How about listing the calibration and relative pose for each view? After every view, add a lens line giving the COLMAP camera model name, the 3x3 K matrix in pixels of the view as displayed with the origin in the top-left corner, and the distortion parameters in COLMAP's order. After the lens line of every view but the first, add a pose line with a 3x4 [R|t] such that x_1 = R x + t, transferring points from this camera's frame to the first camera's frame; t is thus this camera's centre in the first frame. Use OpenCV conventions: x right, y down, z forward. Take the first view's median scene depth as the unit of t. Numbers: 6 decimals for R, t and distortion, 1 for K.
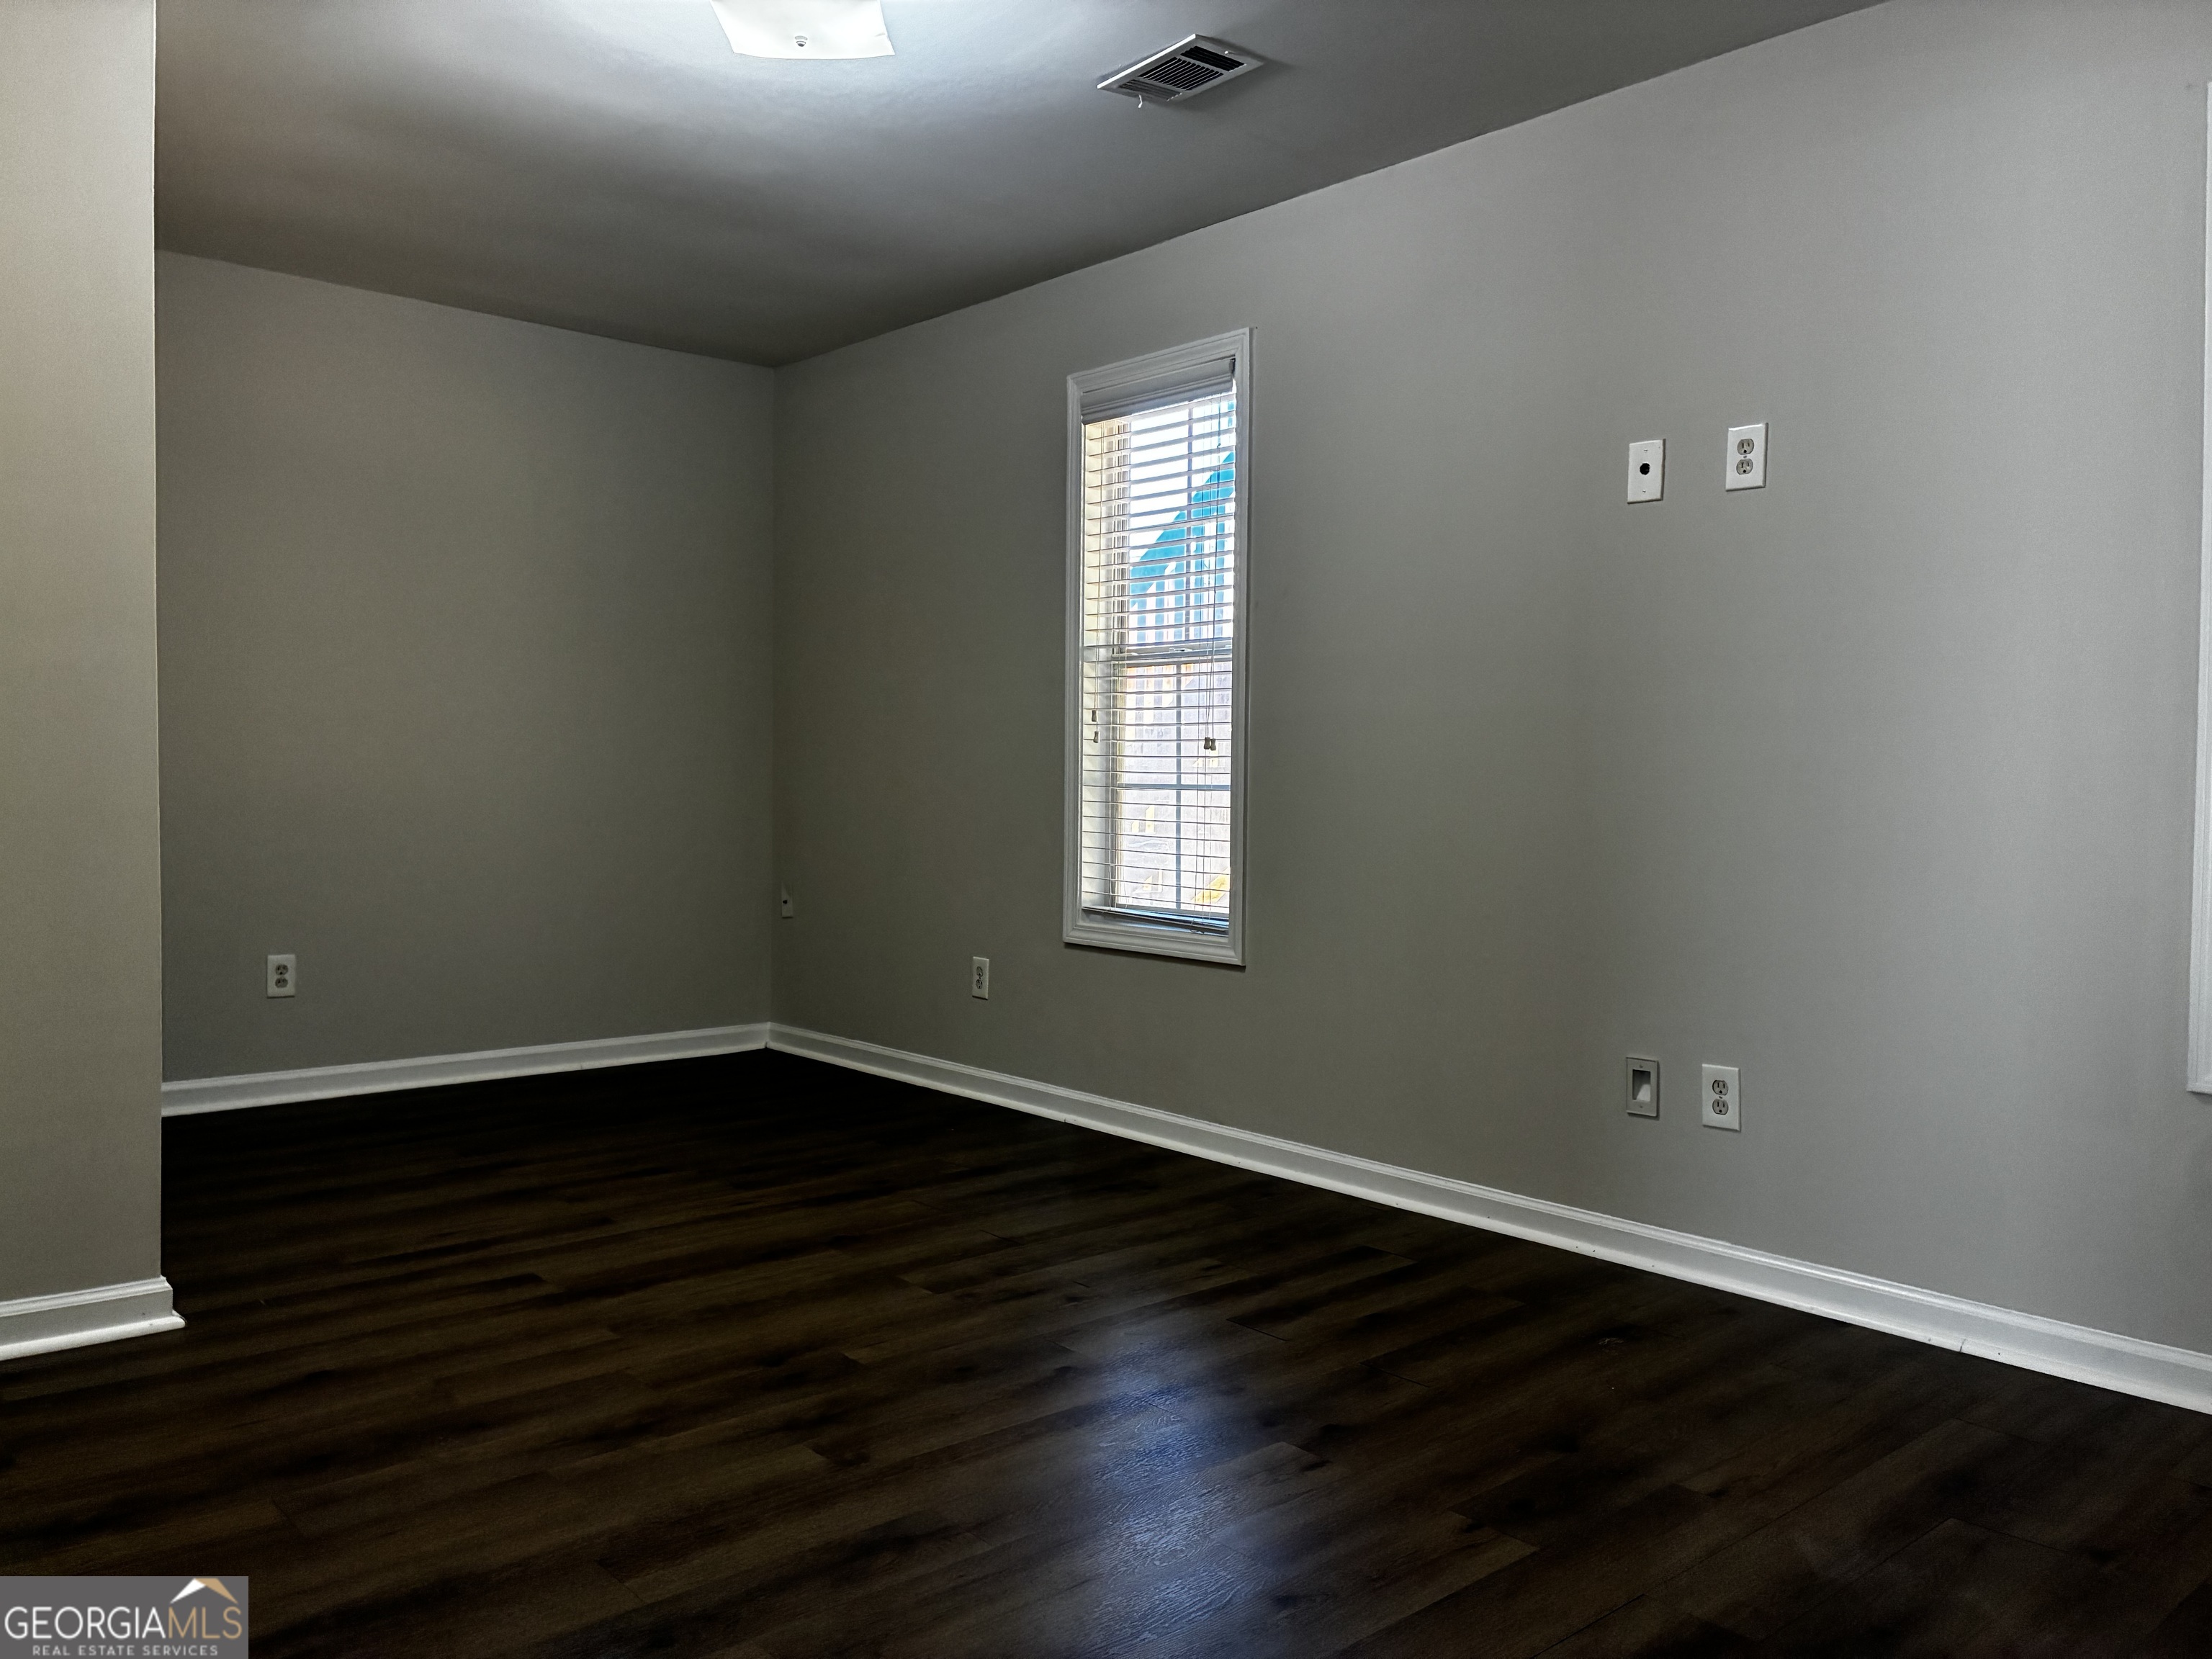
lens RADIAL K [[1687.5, 0, 1106.0], [0, 1687.5, 829.5], [0, 0, 1]] dist [0.052576, -0.084163]
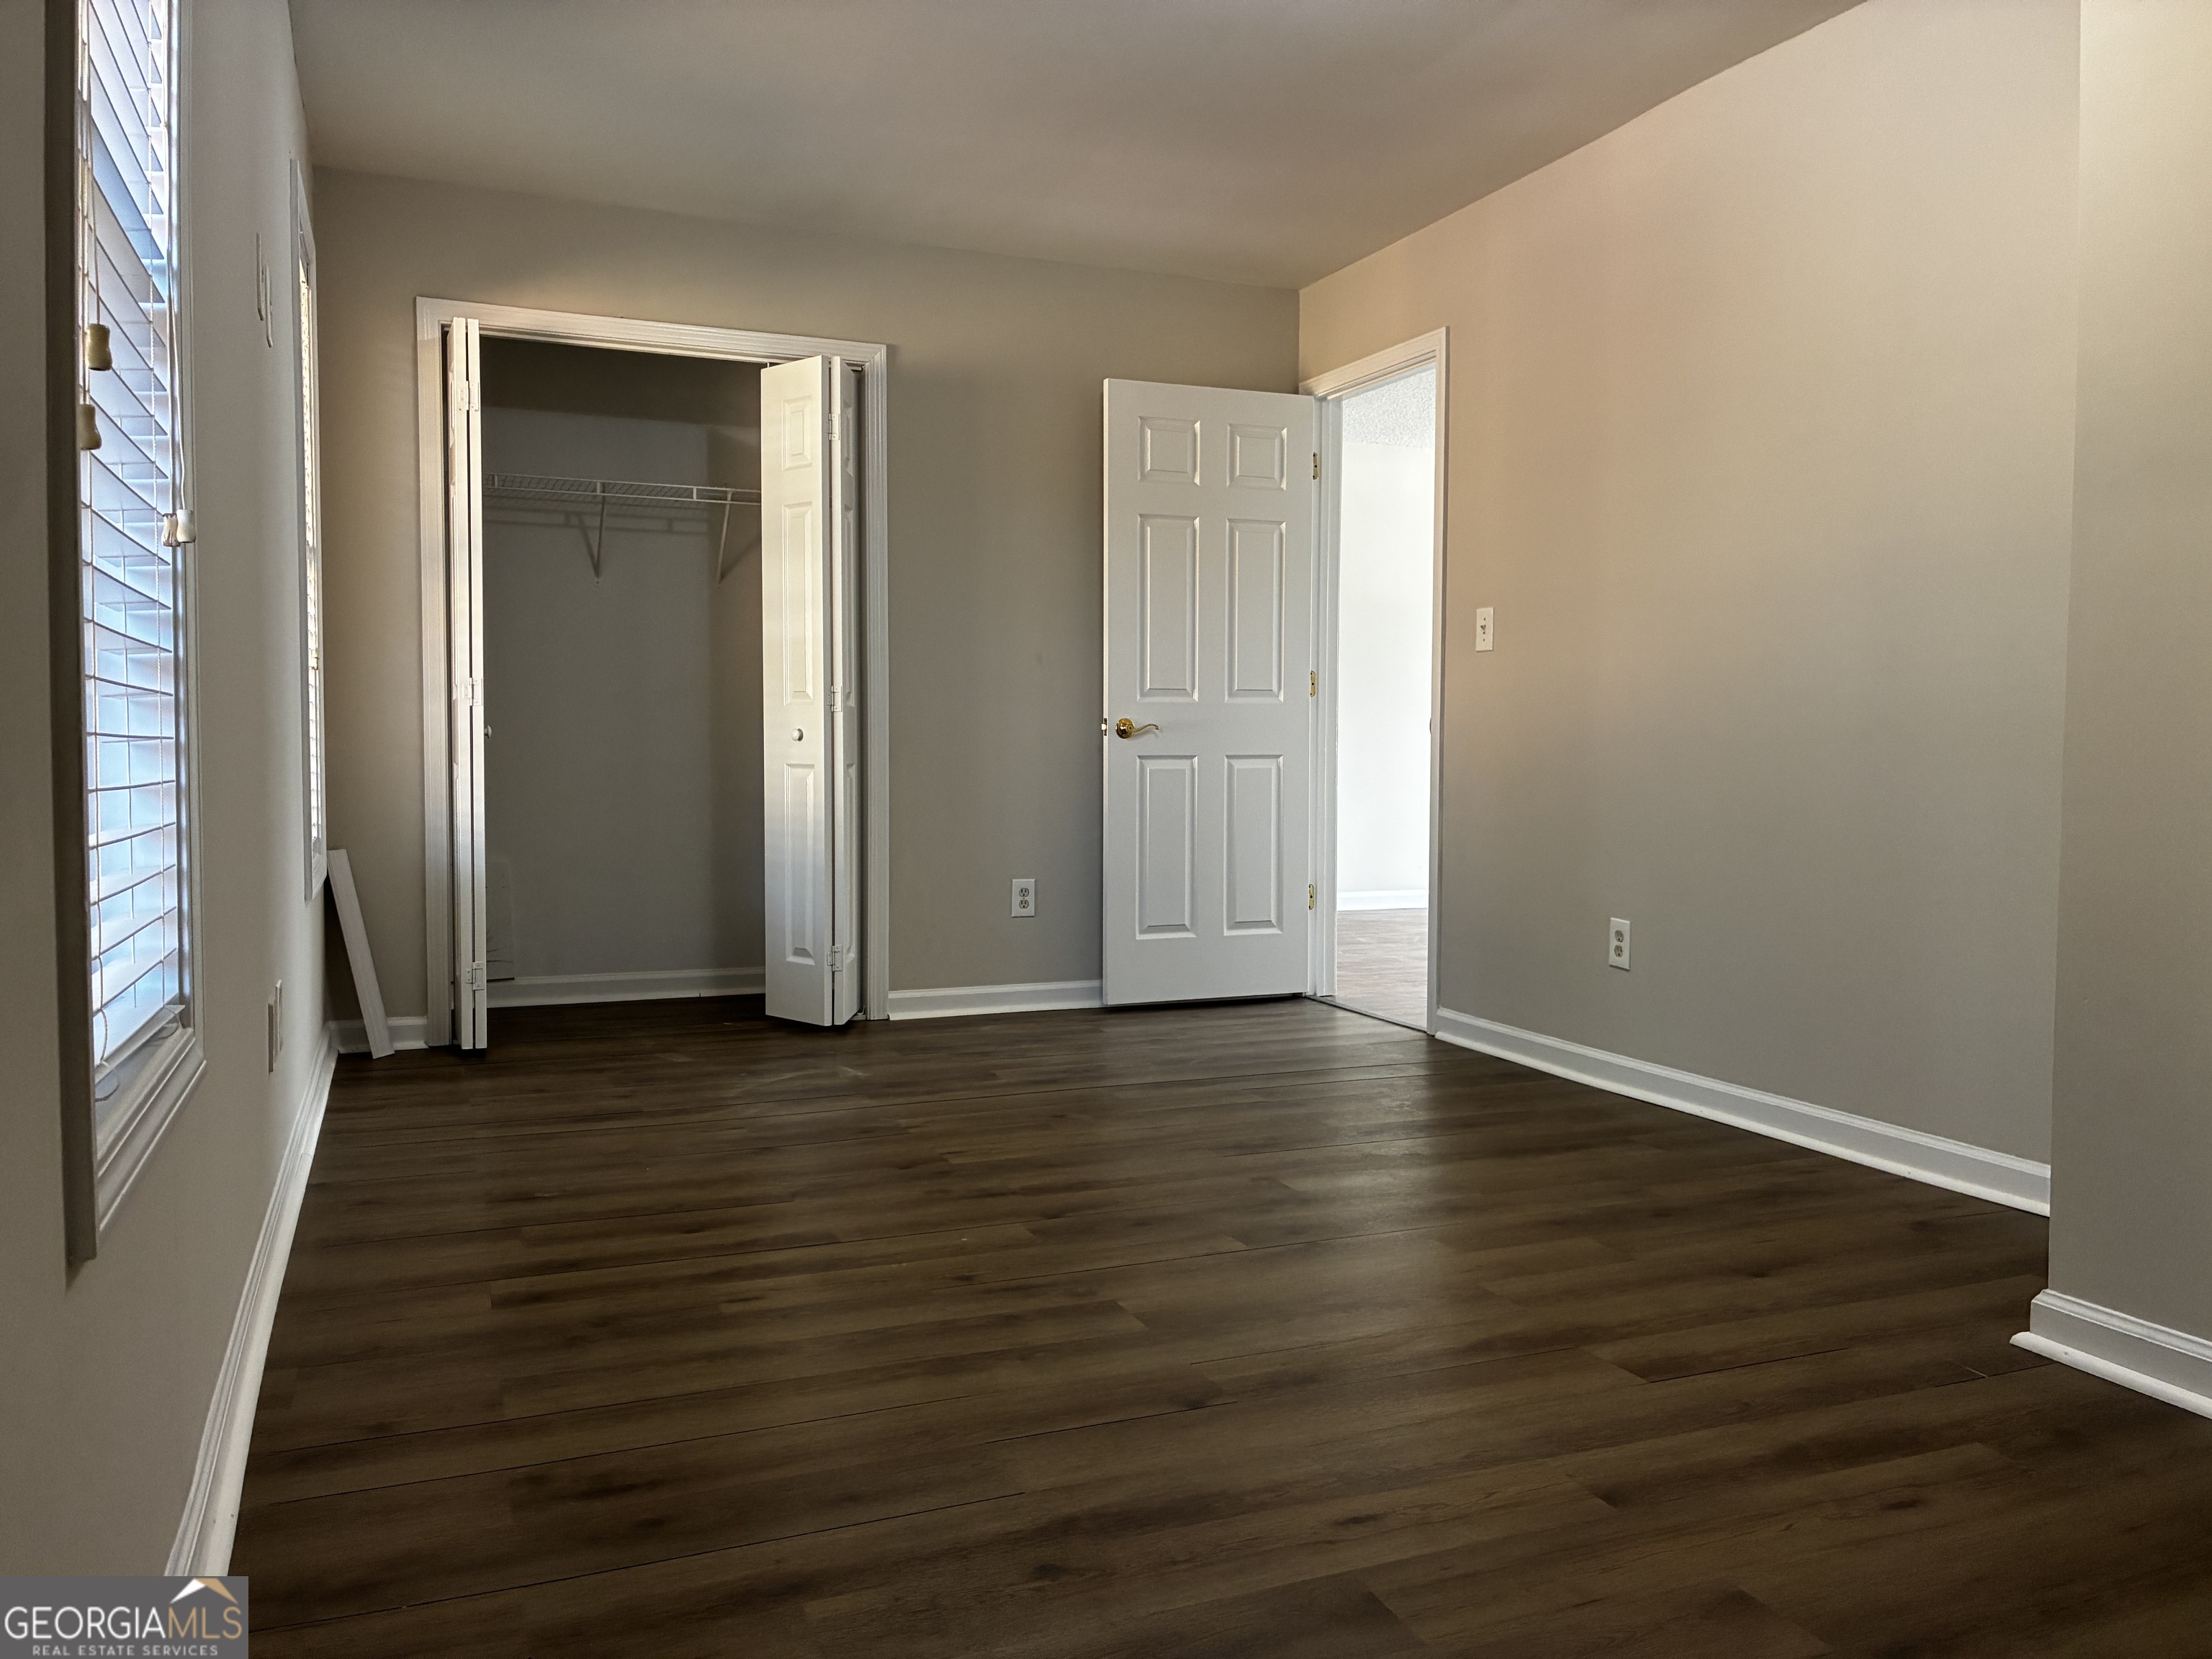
lens RADIAL K [[1687.5, 0, 1106.0], [0, 1687.5, 829.5], [0, 0, 1]] dist [0.052576, -0.084163]
pose [[-0.945105, -0.033676, 0.325026, -0.357089], [-0.004402, 0.995897, 0.090385, -0.025222], [-0.326736, 0.083993, -0.941376, 1.760837]]
